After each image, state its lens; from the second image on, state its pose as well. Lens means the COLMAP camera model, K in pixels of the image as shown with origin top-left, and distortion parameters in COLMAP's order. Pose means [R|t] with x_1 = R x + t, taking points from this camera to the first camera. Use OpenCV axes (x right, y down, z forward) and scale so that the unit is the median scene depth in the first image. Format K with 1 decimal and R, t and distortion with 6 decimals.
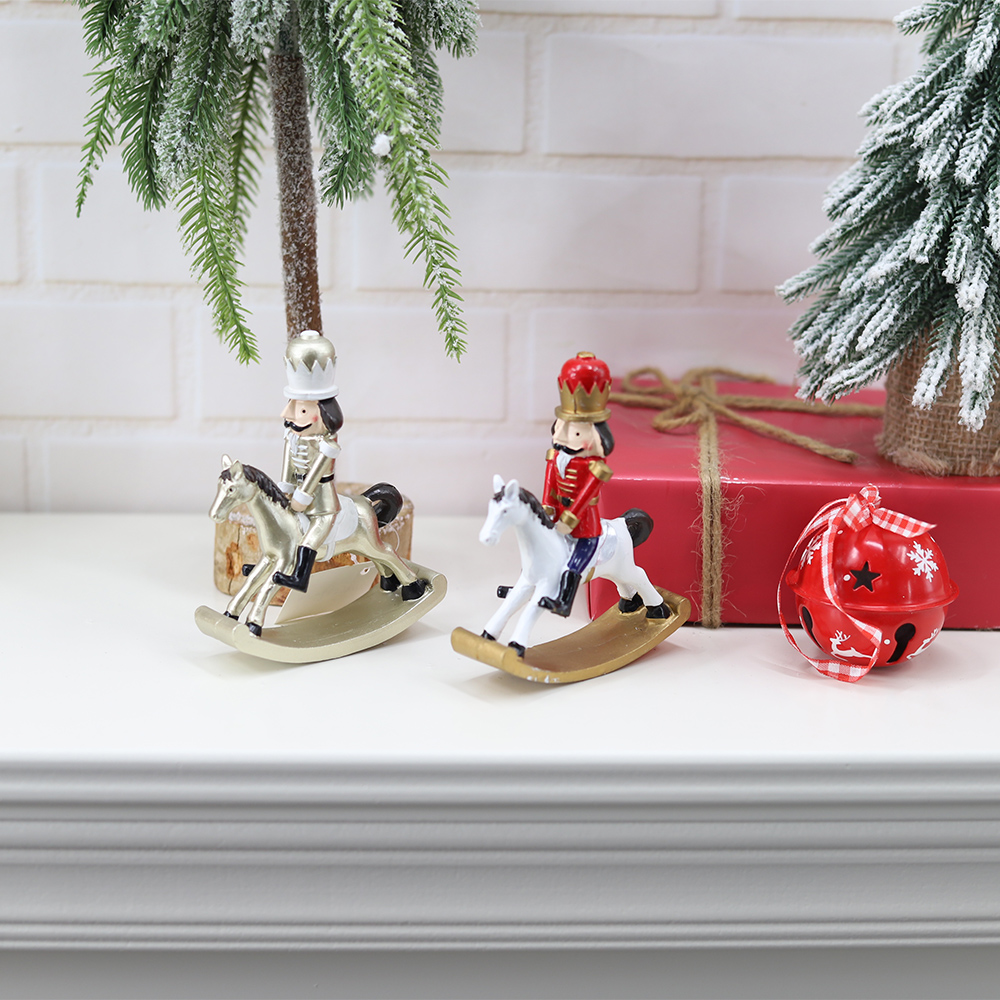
lens RADIAL K [[2502.7, 0, 542.4], [0, 2502.7, 555.8], [0, 0, 1]] dist [-0.114147, -0.192096]
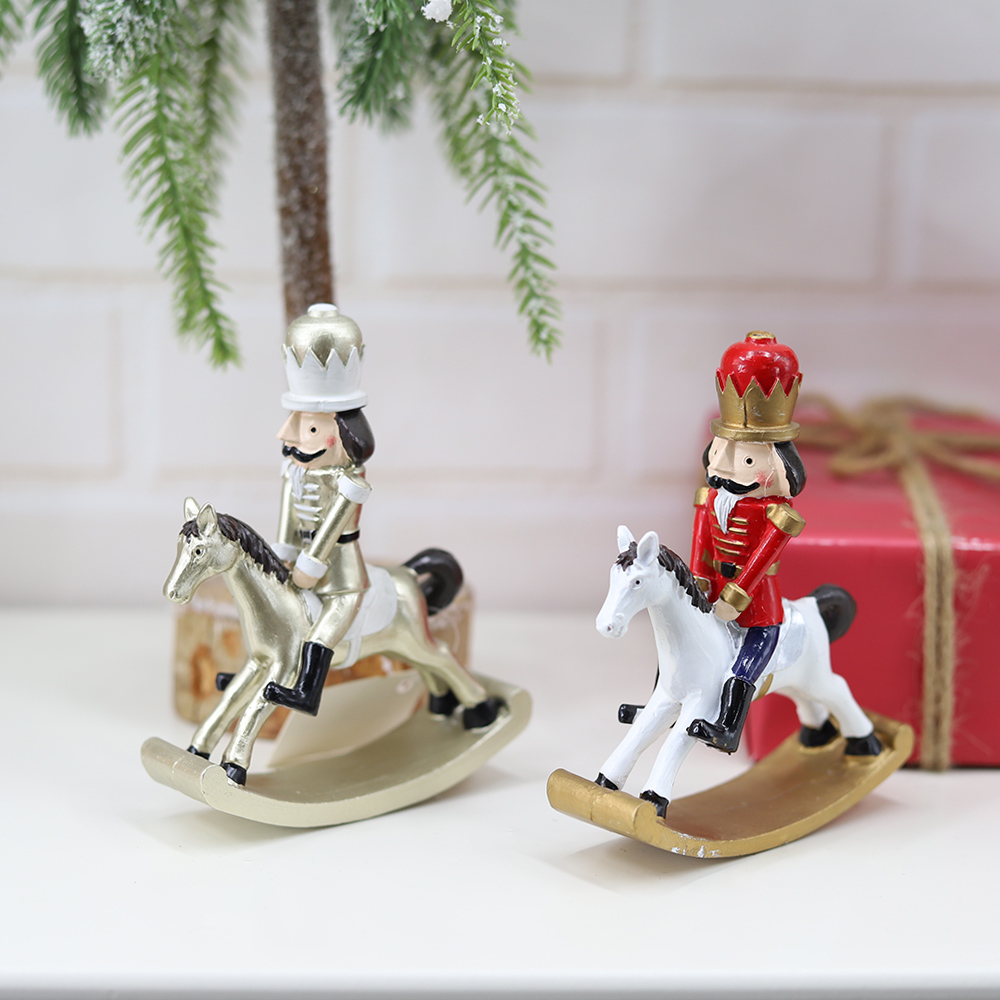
lens RADIAL K [[2737.4, 0, 500.5], [0, 2737.4, 570.0], [0, 0, 1]] dist [-0.144536, -0.027876]
pose [[0.999887, -0.003339, -0.014646, -0.037536], [0.002527, 0.998478, -0.055090, 0.016102], [0.014808, 0.055047, 0.998374, 0.306154]]
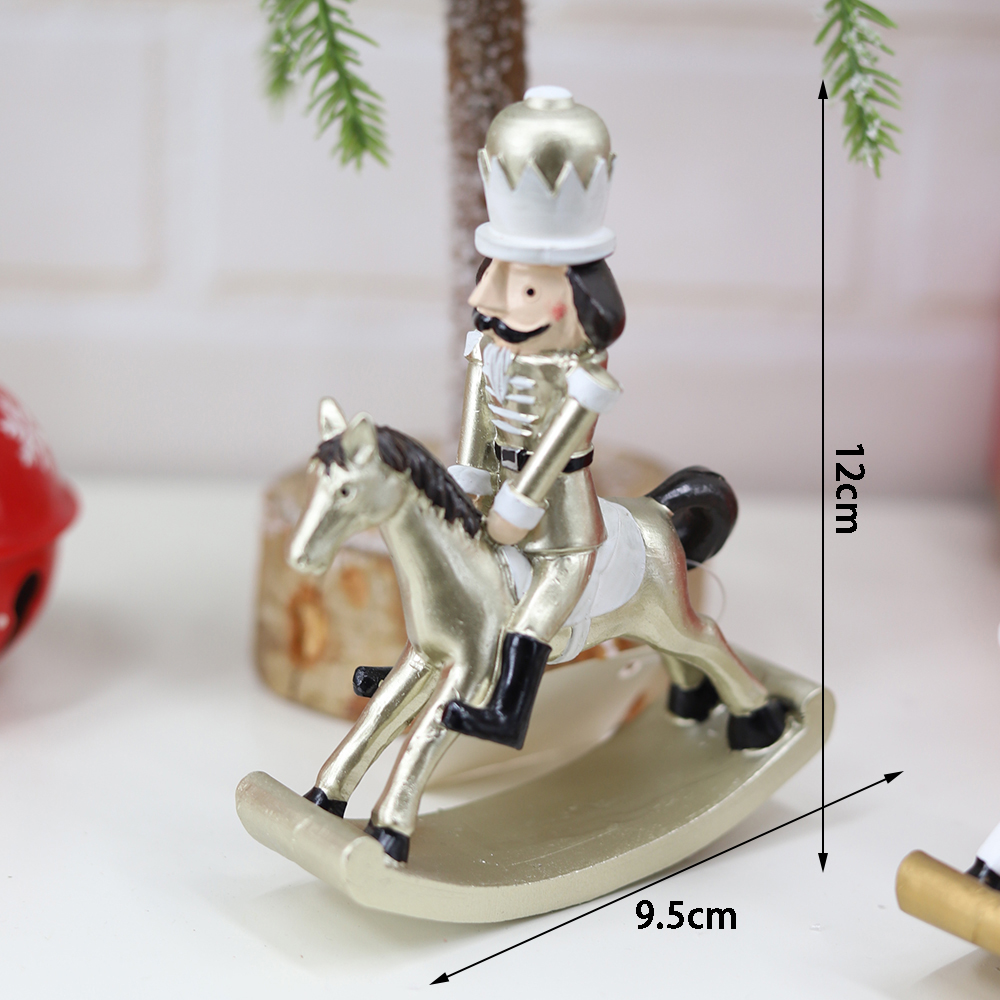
lens RADIAL K [[3090.9, 0, 500.0], [0, 3090.9, 500.0], [0, 0, 1]] dist [-0.086181, -1.873804]
pose [[0.999730, 0.023253, -0.000285, -0.098620], [-0.023235, 0.999298, 0.029378, -0.039094], [0.000968, -0.029364, 0.999568, 0.511568]]
